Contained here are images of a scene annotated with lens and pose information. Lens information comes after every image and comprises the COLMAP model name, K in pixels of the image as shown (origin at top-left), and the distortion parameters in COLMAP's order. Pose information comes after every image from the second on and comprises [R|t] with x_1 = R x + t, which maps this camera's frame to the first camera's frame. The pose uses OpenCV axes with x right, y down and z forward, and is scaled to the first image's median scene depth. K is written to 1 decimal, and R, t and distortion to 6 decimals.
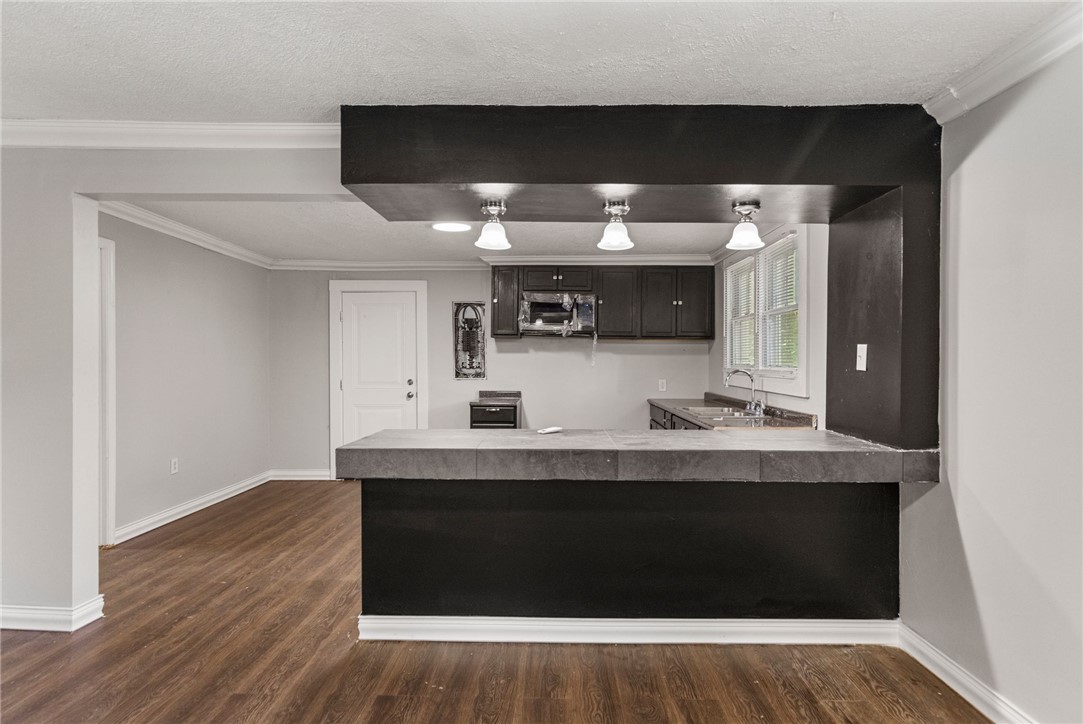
lens RADIAL K [[584.4, 0, 541.5], [0, 584.4, 362.0], [0, 0, 1]] dist [0.003480, 0.001040]
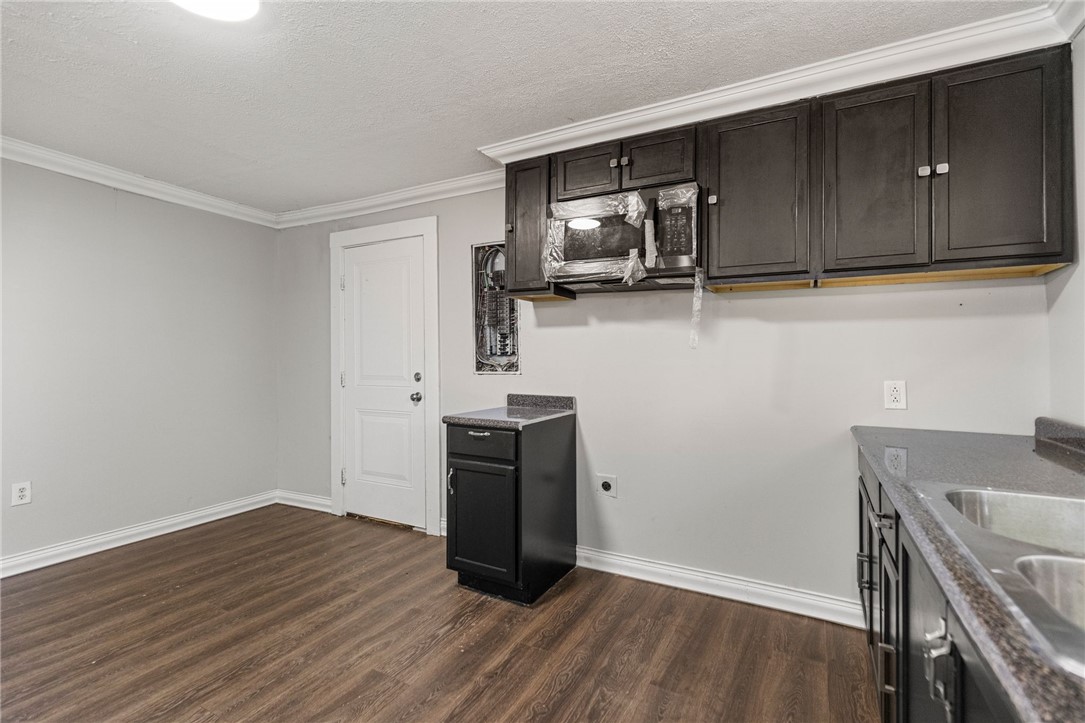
lens RADIAL K [[497.4, 0, 540.6], [0, 497.4, 351.4], [0, 0, 1]] dist [0.003506, 0.000218]
pose [[0.892001, -0.008232, -0.451958, 0.149844], [0.001056, 0.999869, -0.016128, 0.015730], [0.452032, 0.013908, 0.891893, 0.598034]]
